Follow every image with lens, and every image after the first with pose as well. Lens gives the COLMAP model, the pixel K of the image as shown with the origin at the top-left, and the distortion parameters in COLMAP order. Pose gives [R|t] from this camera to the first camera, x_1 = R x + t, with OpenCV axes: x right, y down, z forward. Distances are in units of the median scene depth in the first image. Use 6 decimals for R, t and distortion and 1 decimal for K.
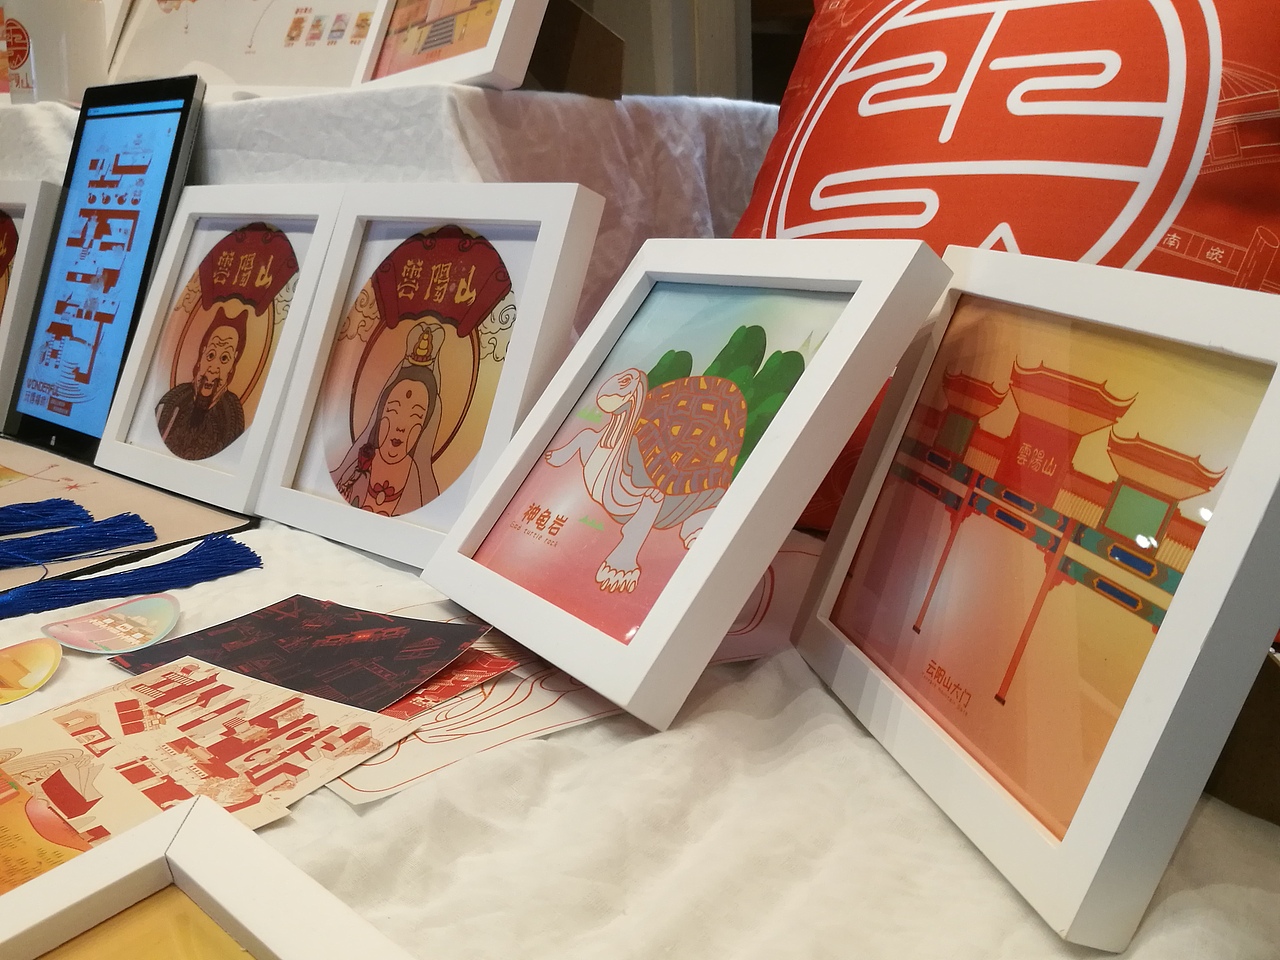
lens RADIAL K [[1330.0, 0, 640.6], [0, 1330.0, 508.0], [0, 0, 1]] dist [0.095496, -0.425816]
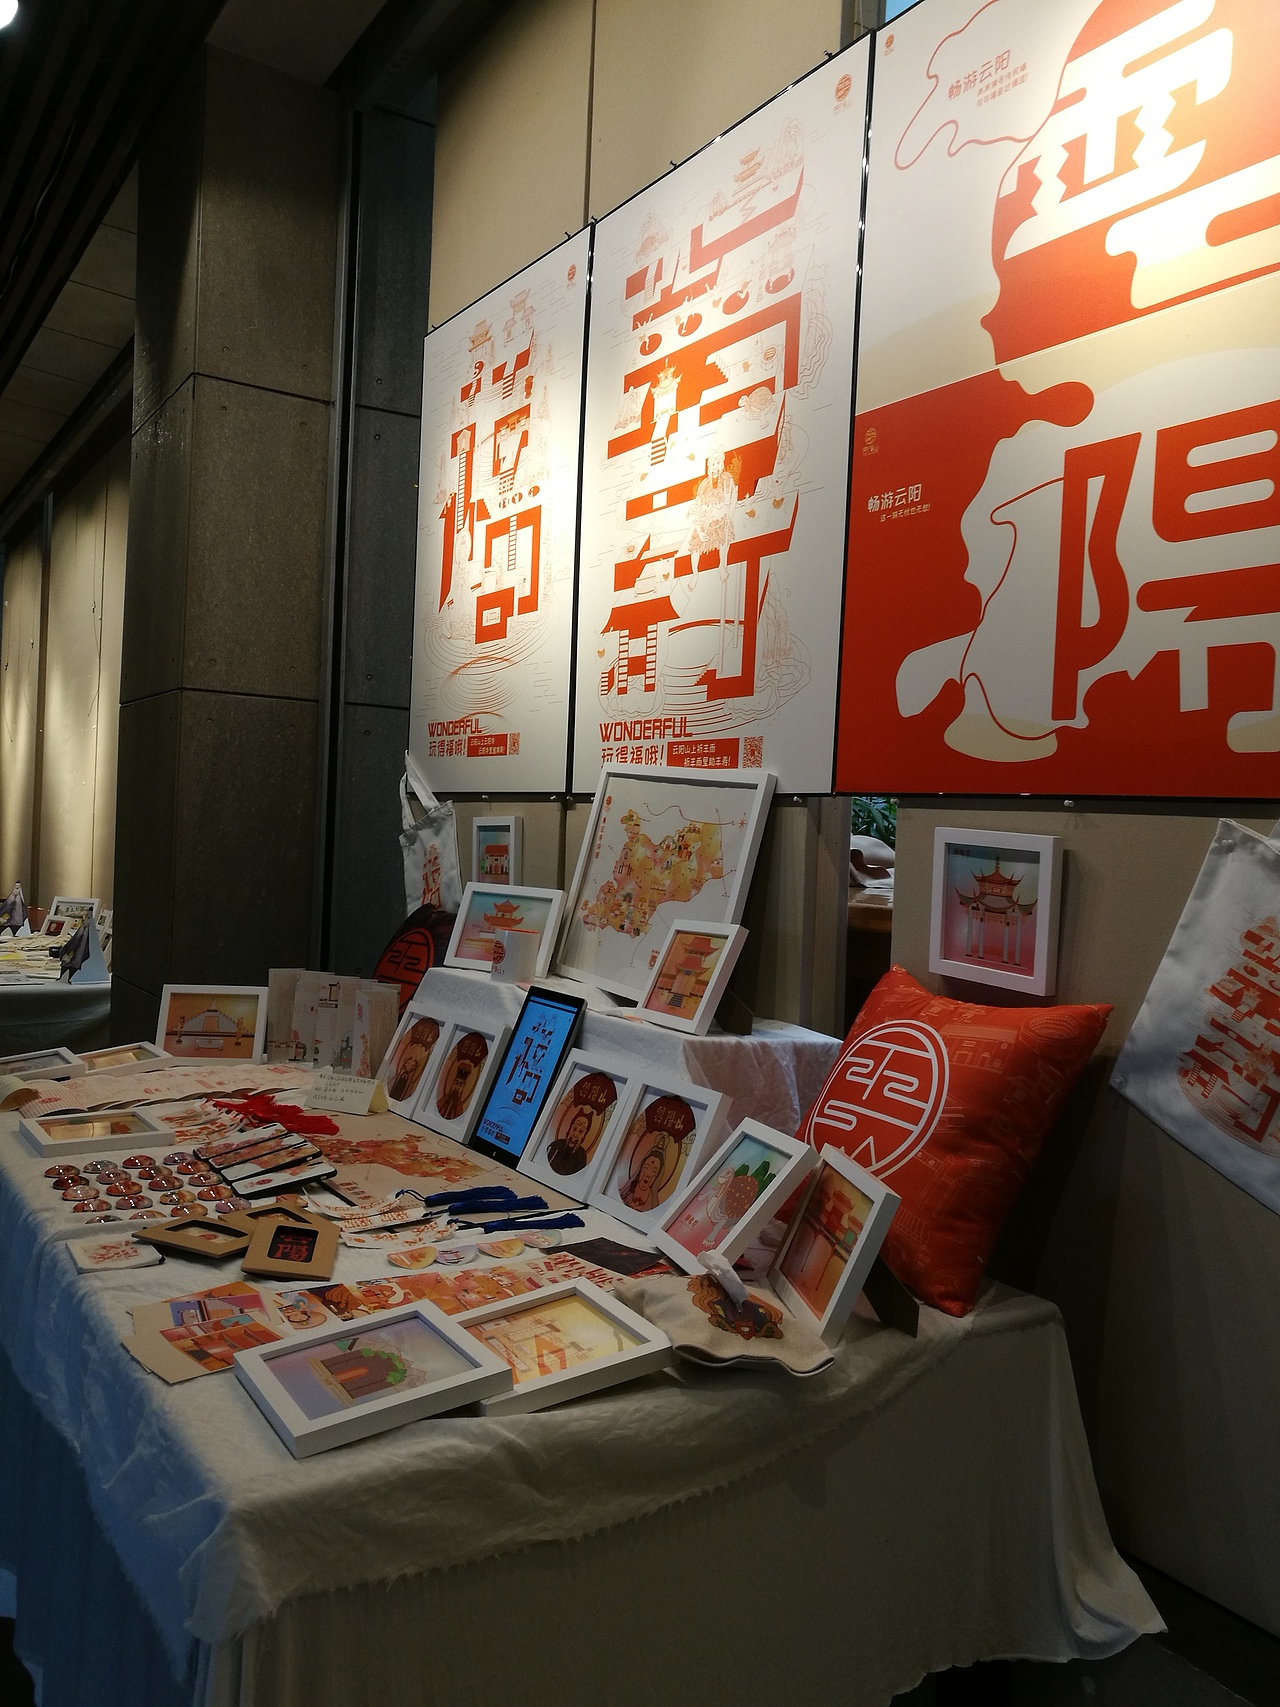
lens RADIAL K [[1321.1, 0, 640.0], [0, 1321.1, 853.5], [0, 0, 1]] dist [0.154425, -0.591574]
pose [[0.971913, 0.075144, -0.223022, 0.316667], [-0.130935, 0.960099, -0.247116, -0.020916], [0.195554, 0.269376, 0.942971, -1.521471]]
